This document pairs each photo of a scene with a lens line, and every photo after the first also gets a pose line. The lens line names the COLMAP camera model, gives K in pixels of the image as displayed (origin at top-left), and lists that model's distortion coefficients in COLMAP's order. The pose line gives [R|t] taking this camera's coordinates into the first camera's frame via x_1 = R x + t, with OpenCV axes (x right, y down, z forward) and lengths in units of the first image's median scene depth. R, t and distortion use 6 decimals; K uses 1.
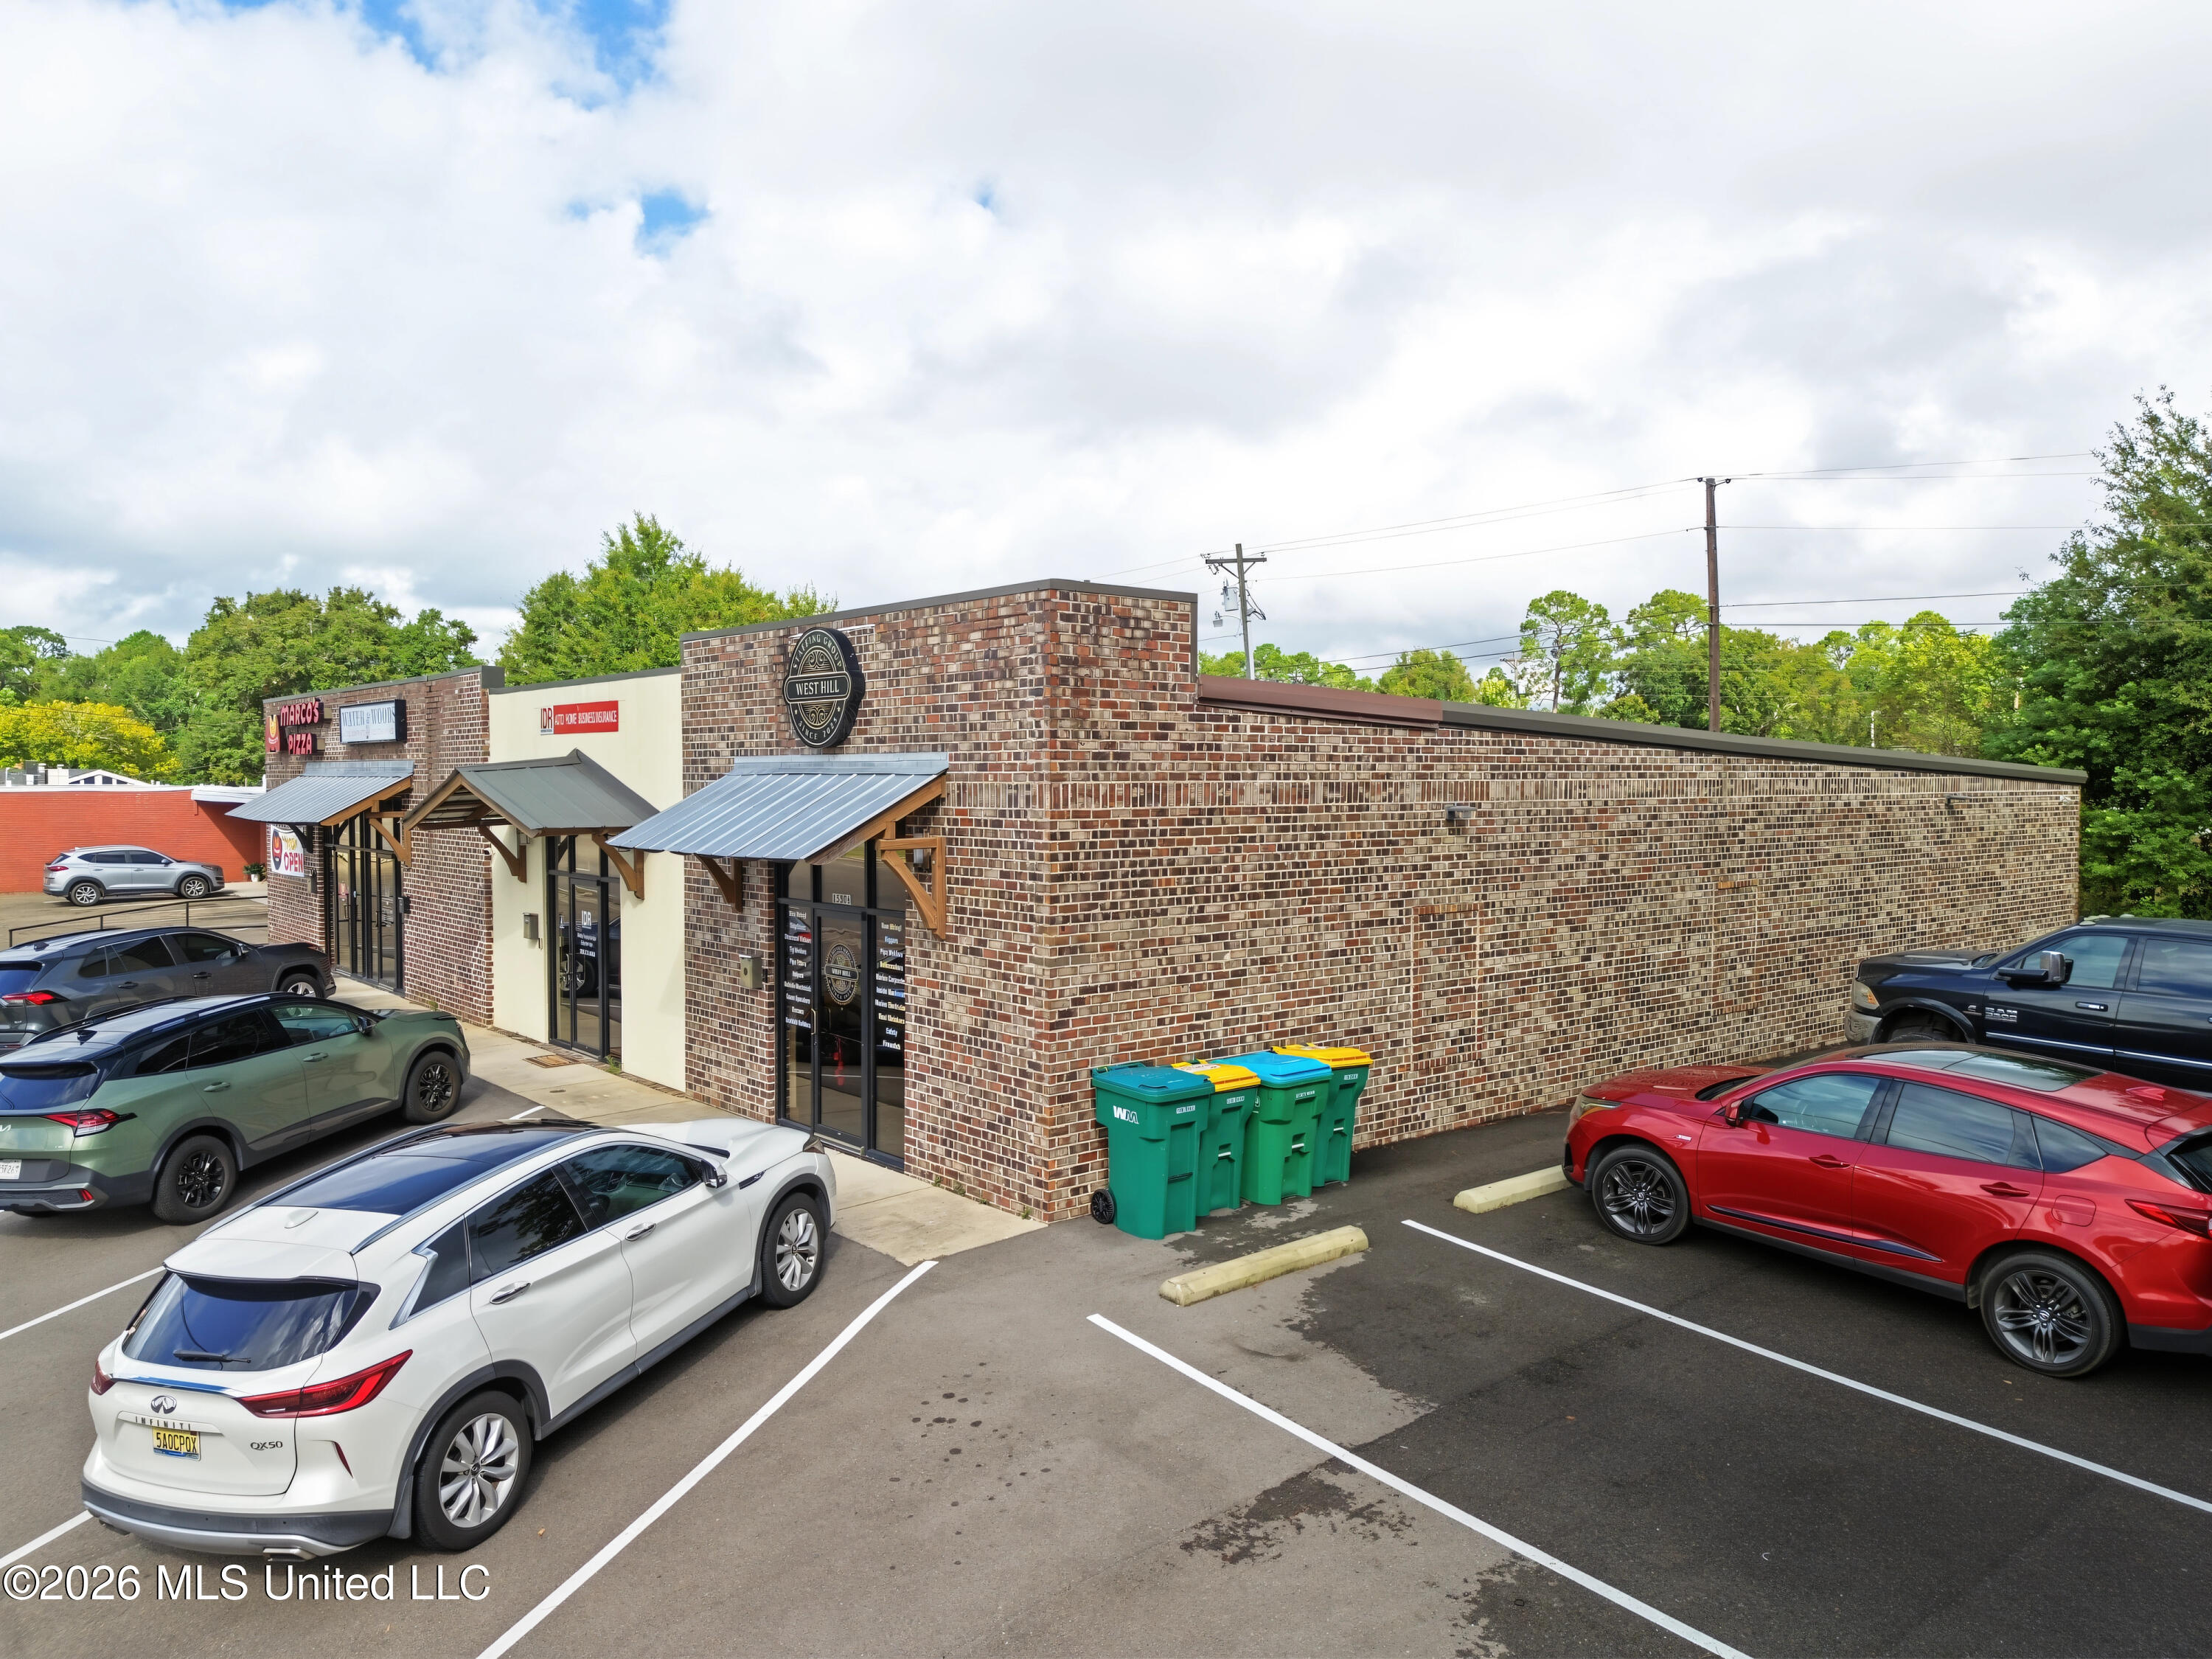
lens RADIAL K [[1562.0, 0, 1100.1], [0, 1562.0, 817.7], [0, 0, 1]] dist [0.040780, -0.012756]
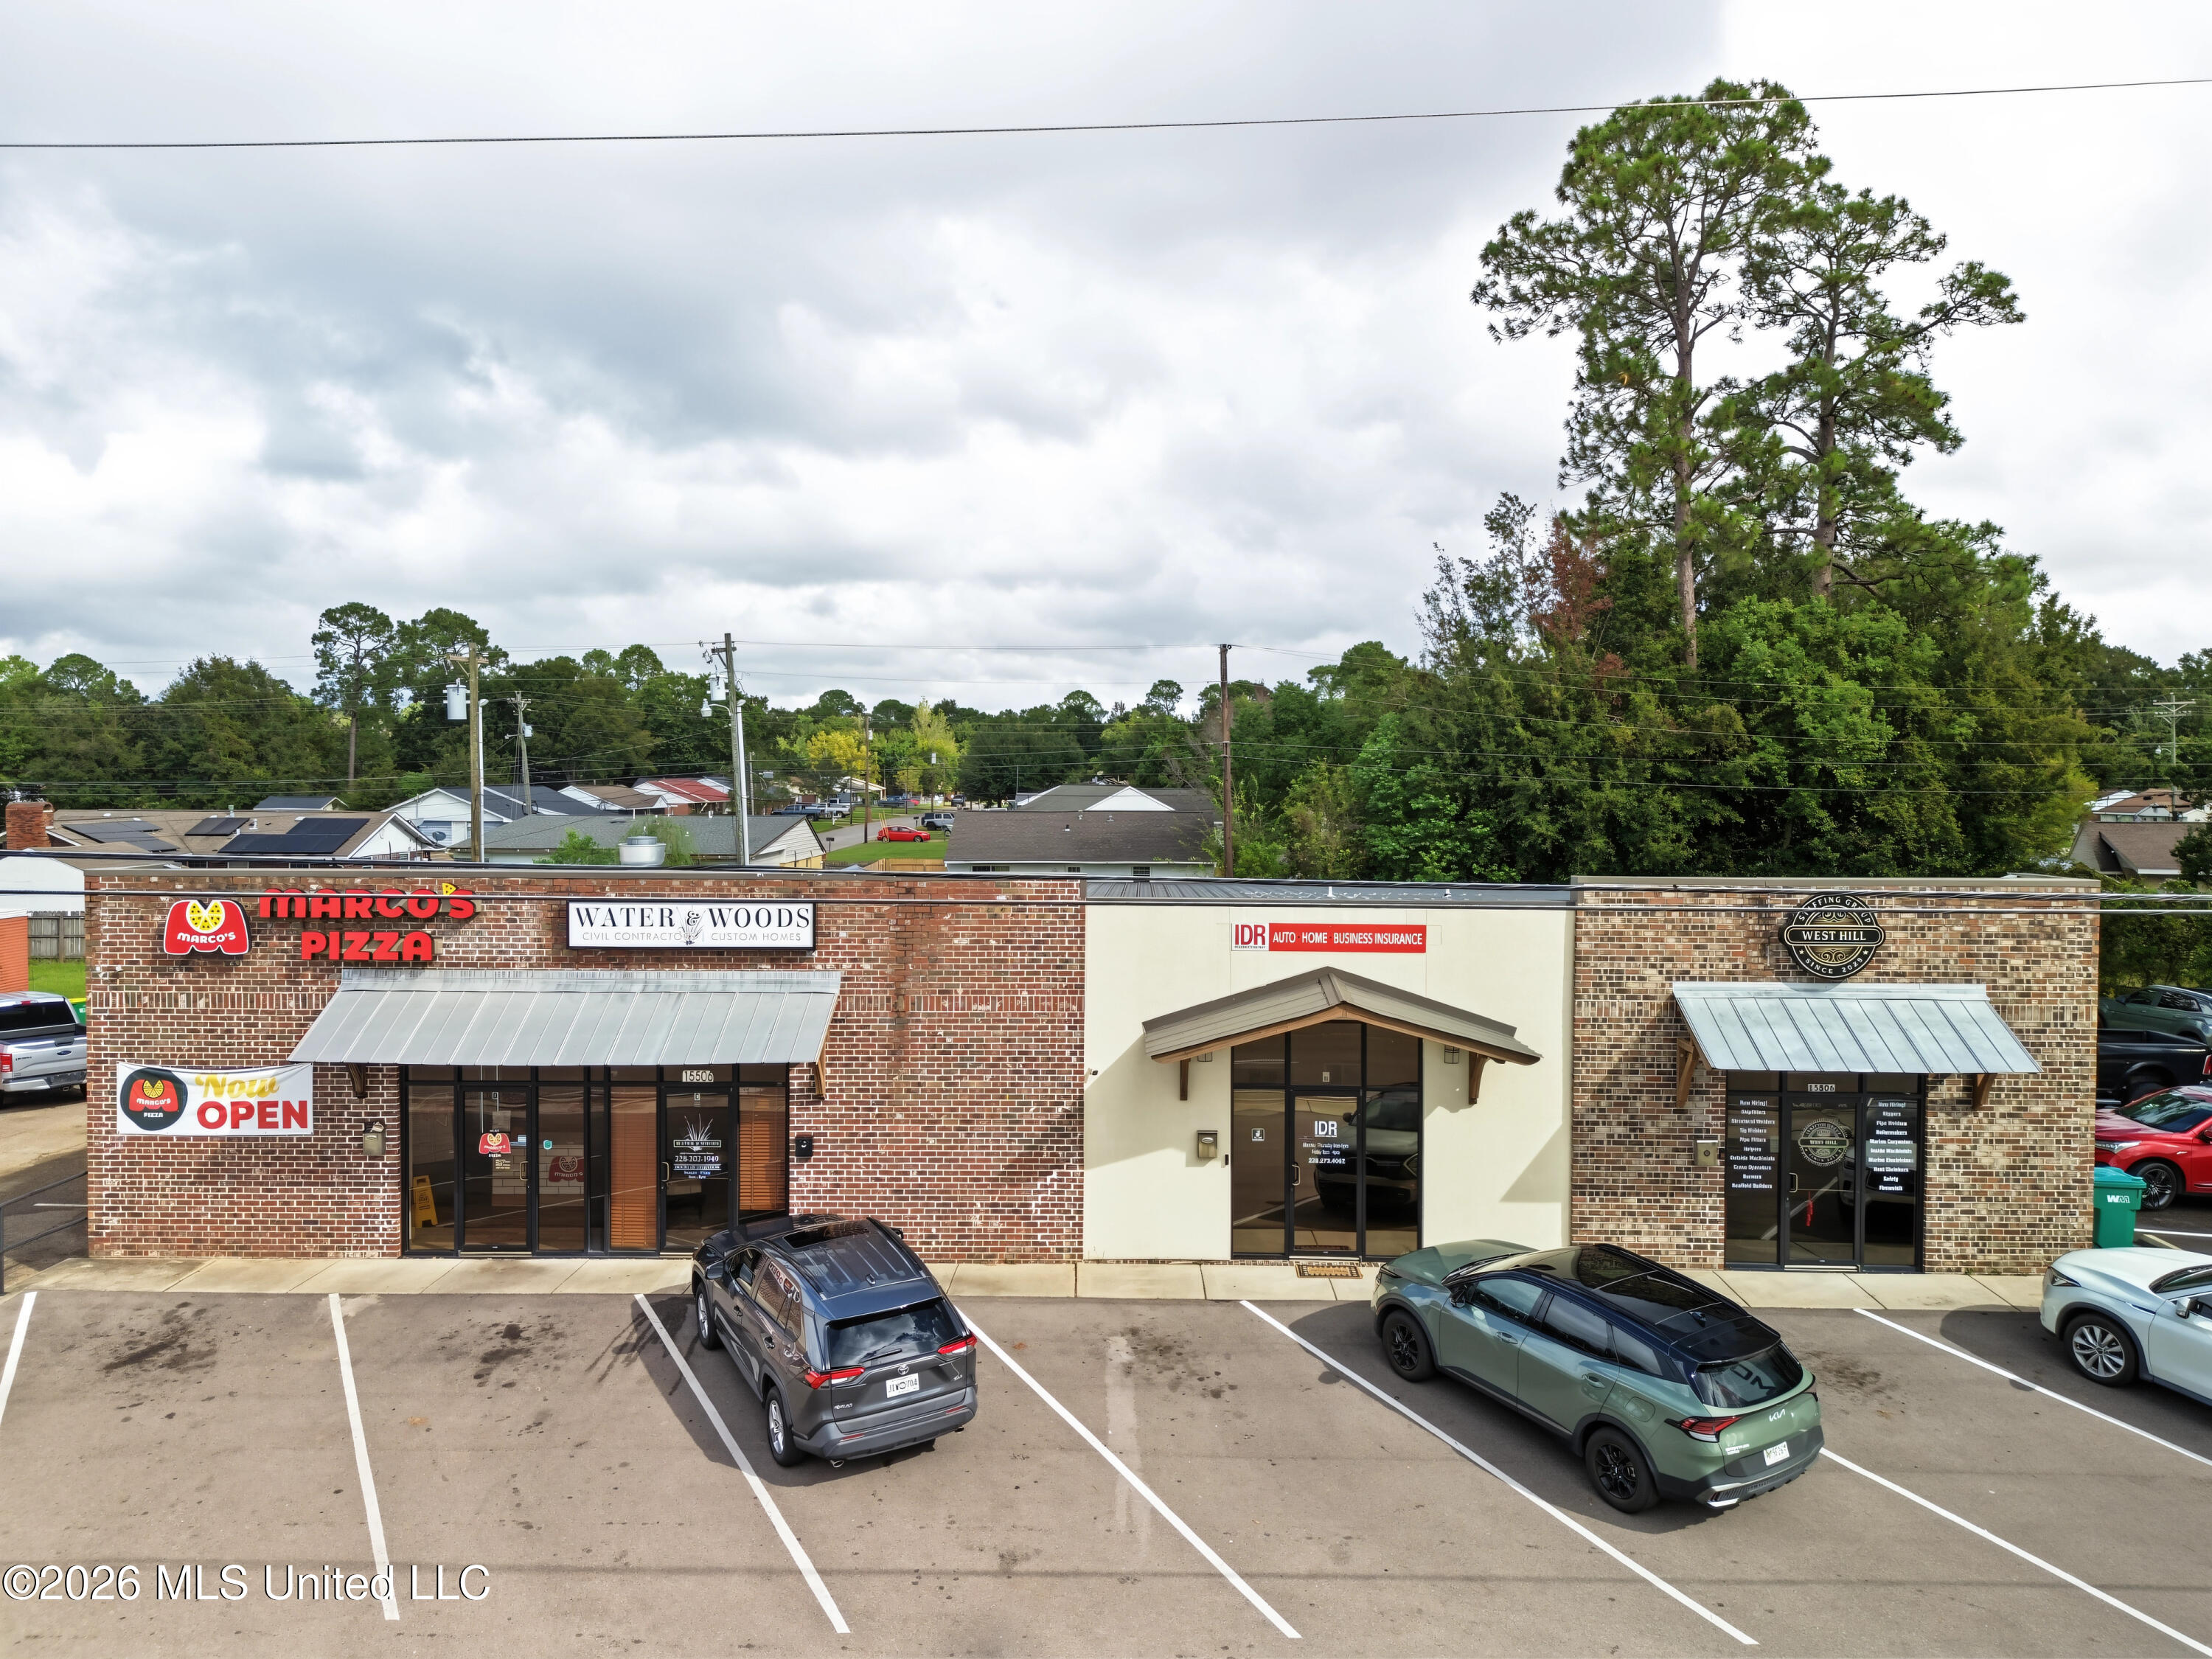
lens RADIAL K [[1562.0, 0, 1099.8], [0, 1562.0, 847.2], [0, 0, 1]] dist [0.040780, -0.012756]
pose [[0.653011, -0.029899, 0.756758, -1.762200], [0.014931, 0.999534, 0.026608, -0.222511], [-0.757201, -0.006076, 0.653153, 0.643052]]
